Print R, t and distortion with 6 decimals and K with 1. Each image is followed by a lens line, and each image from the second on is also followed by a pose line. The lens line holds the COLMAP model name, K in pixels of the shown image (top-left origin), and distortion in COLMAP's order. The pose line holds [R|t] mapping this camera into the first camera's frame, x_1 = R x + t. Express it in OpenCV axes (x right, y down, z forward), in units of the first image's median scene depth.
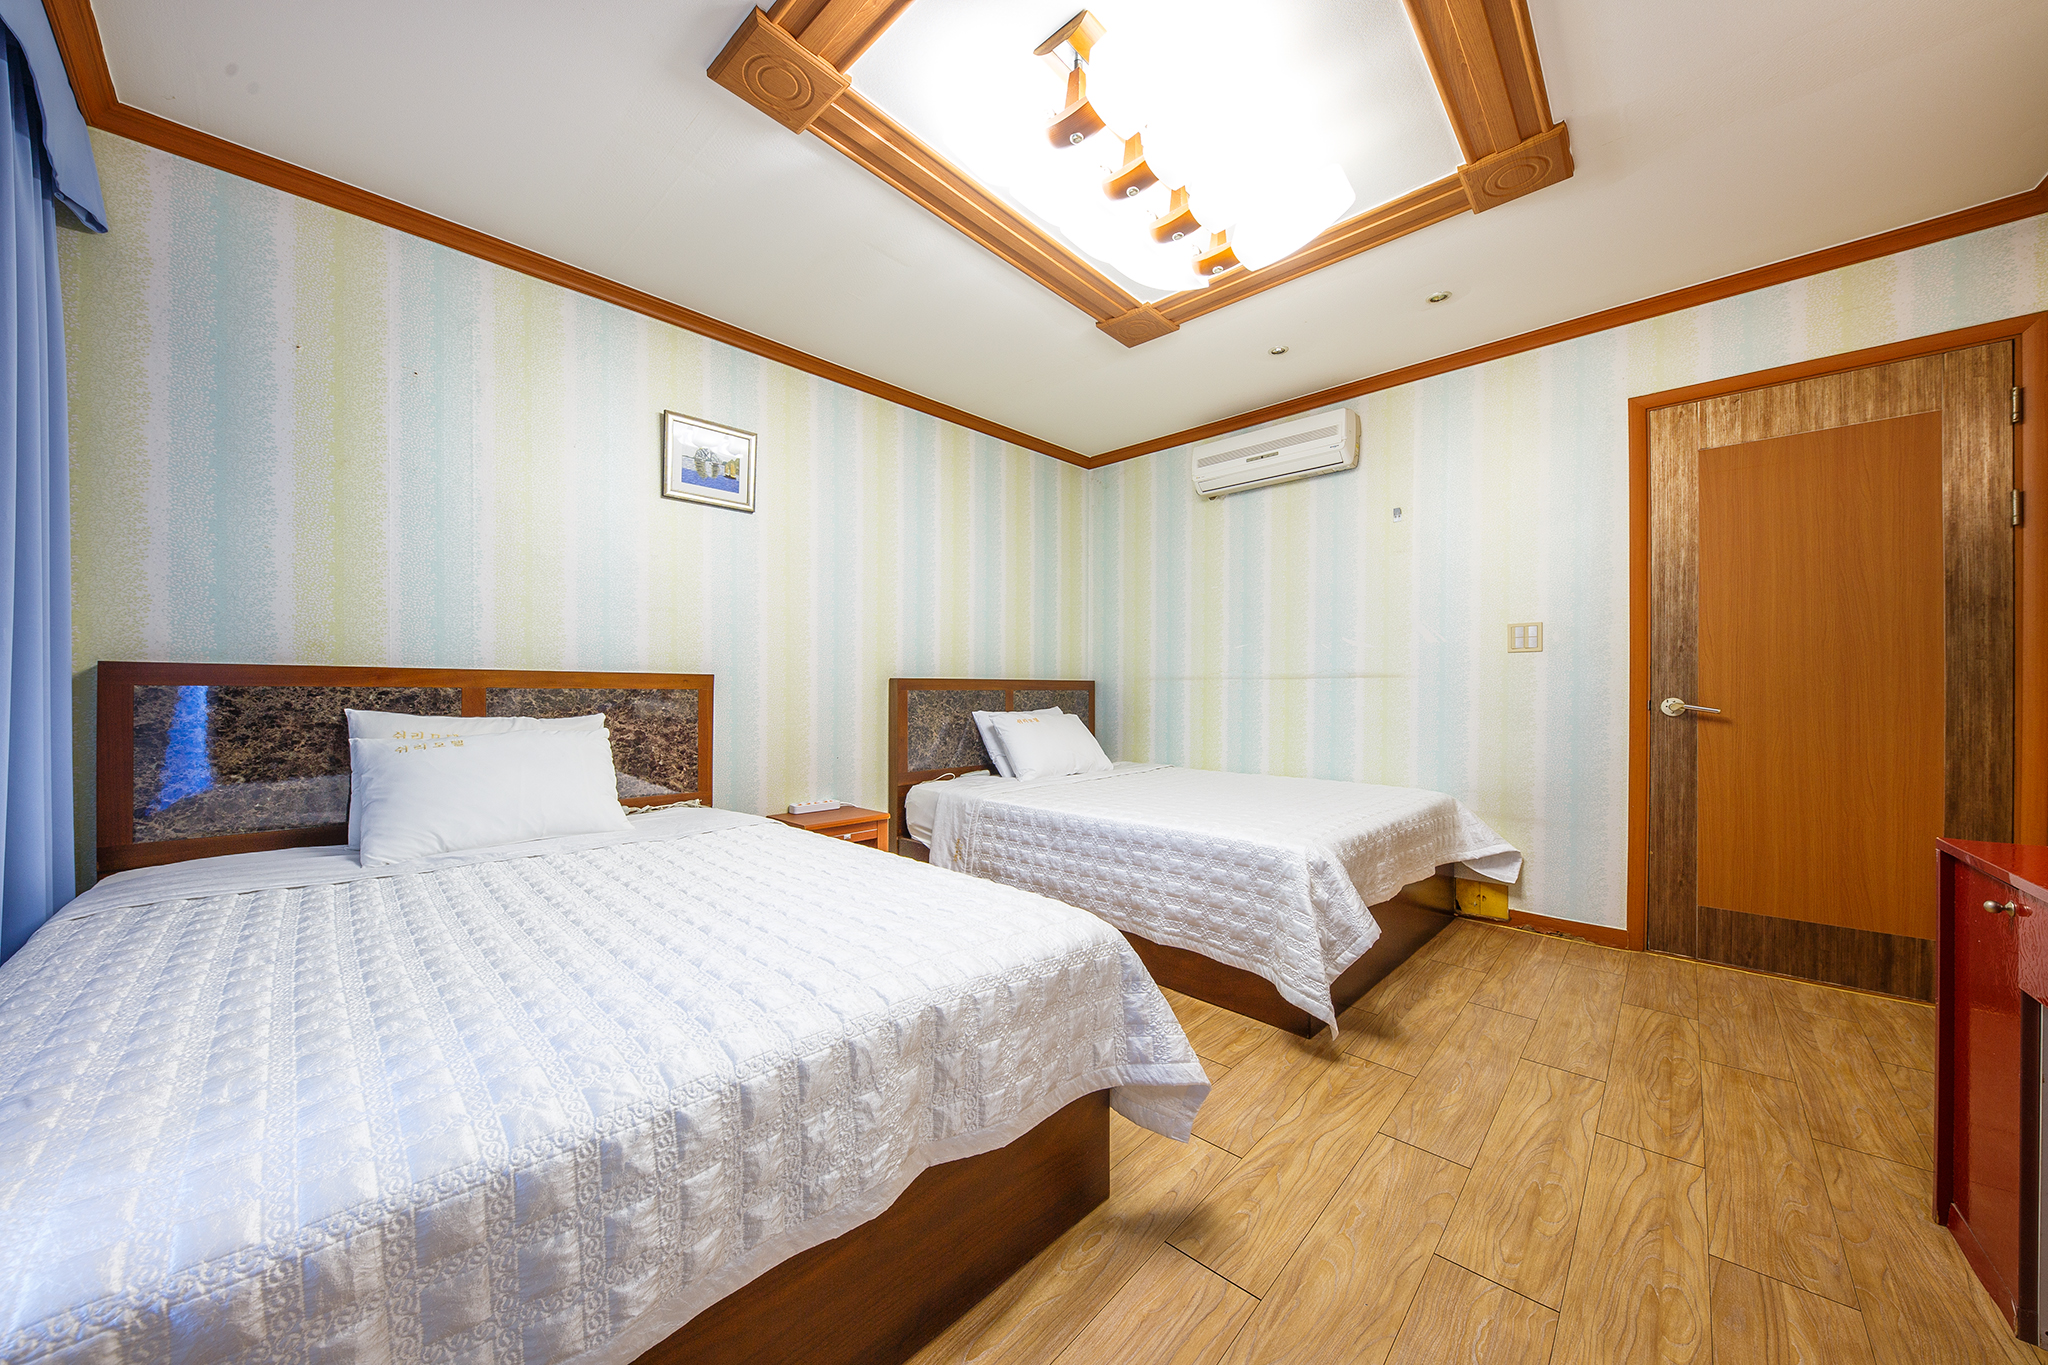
lens RADIAL K [[704.4, 0, 1024.0], [0, 704.4, 682.5], [0, 0, 1]] dist [-0.000697, -0.000144]
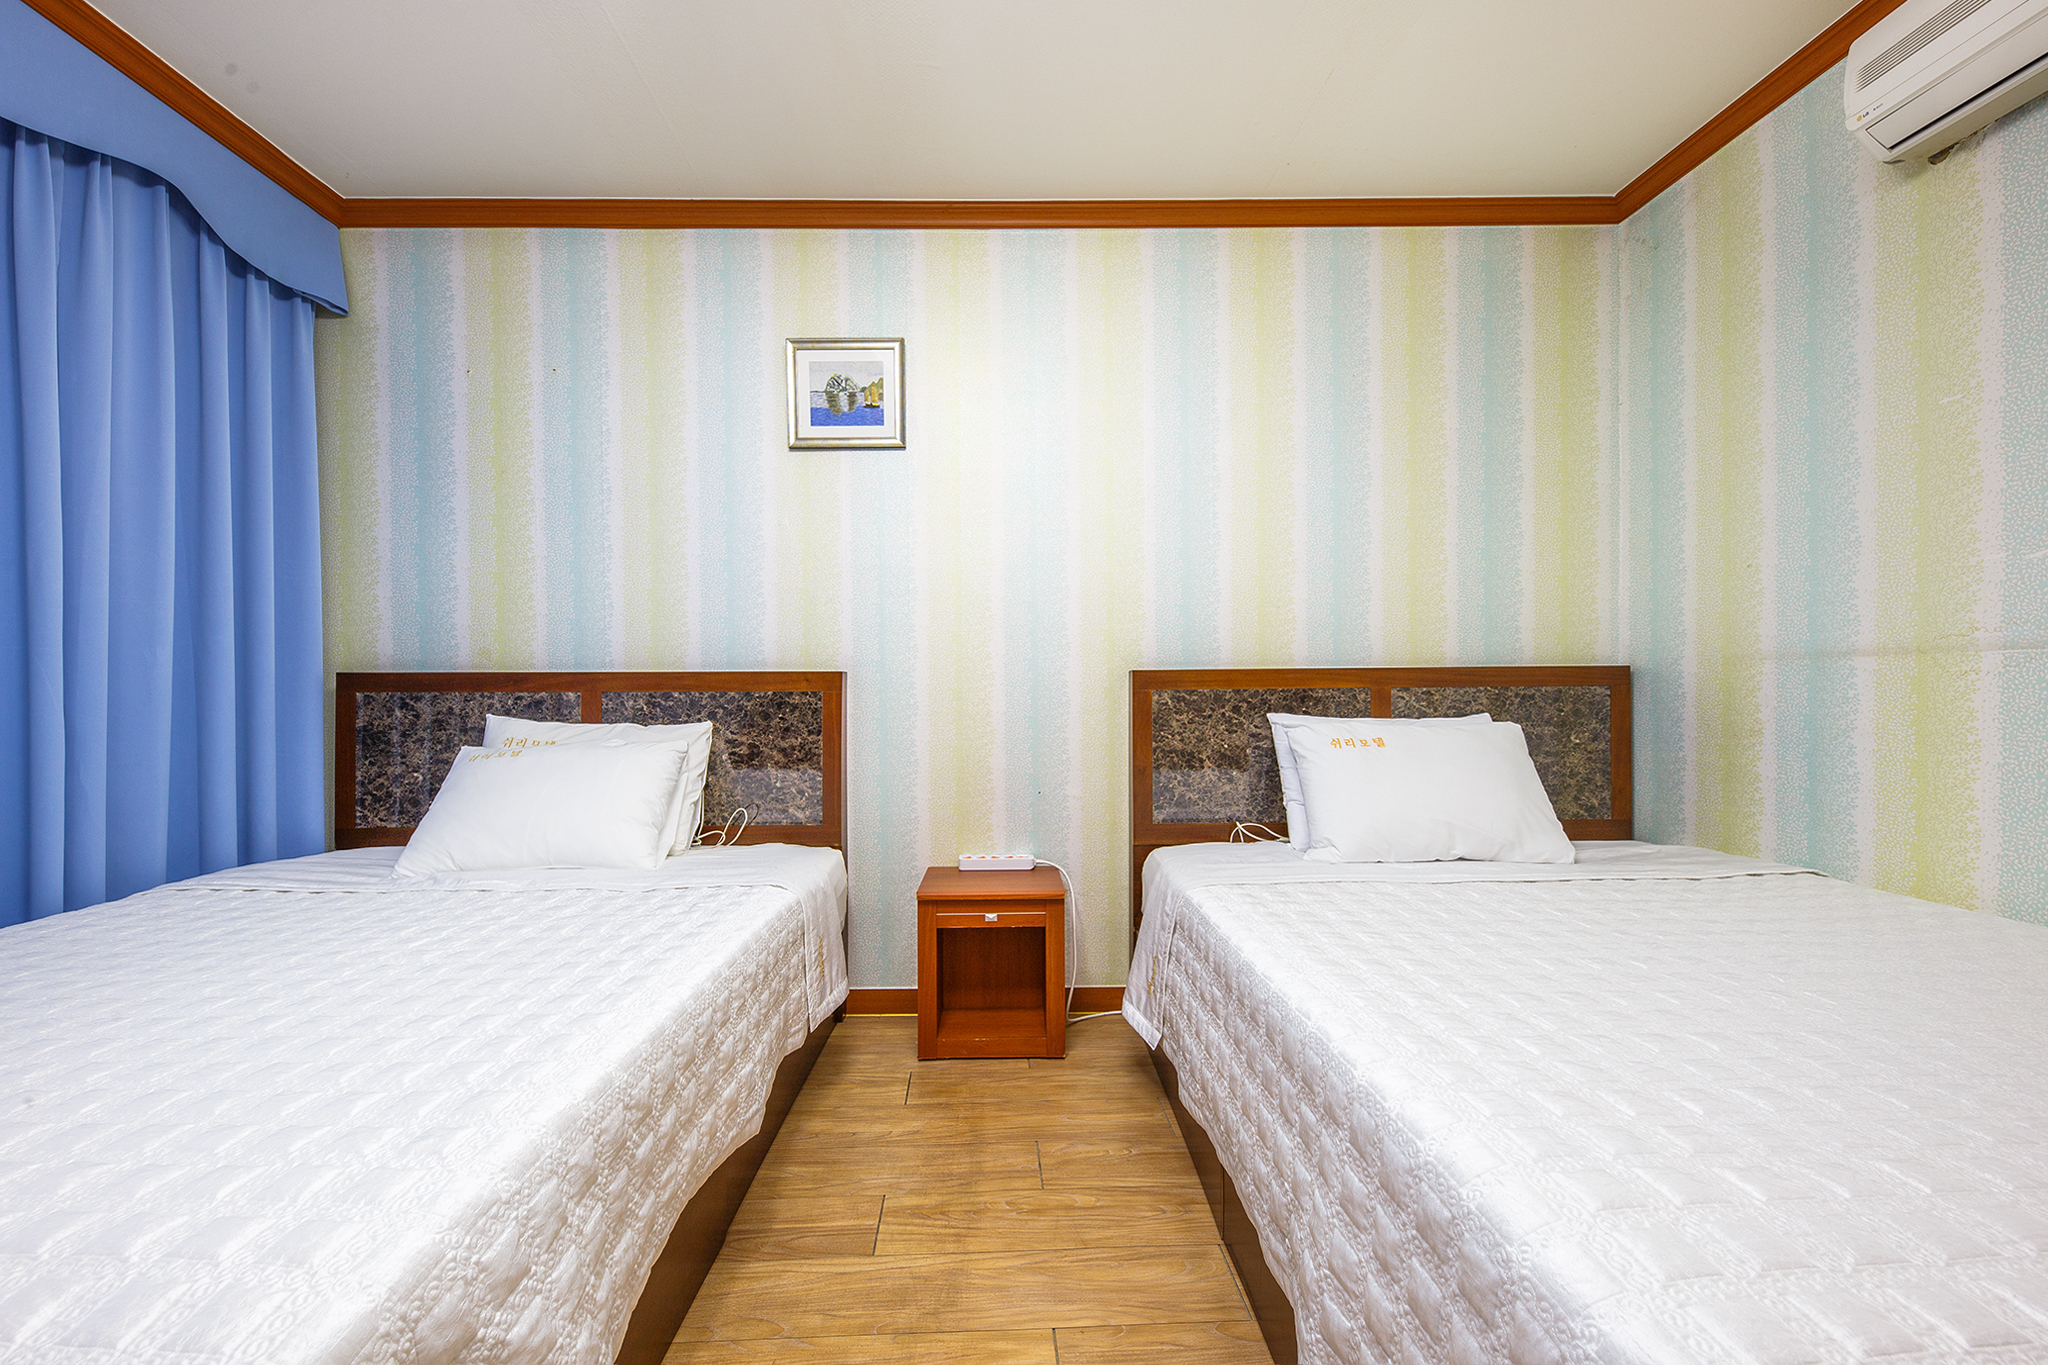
lens RADIAL K [[847.1, 0, 1024.0], [0, 847.1, 682.5], [0, 0, 1]] dist [0.010329, 0.000075]
pose [[0.712925, -0.014996, -0.701080, 0.338652], [0.016567, 0.999852, -0.004540, 0.007857], [0.701045, -0.008378, 0.713068, 0.494187]]
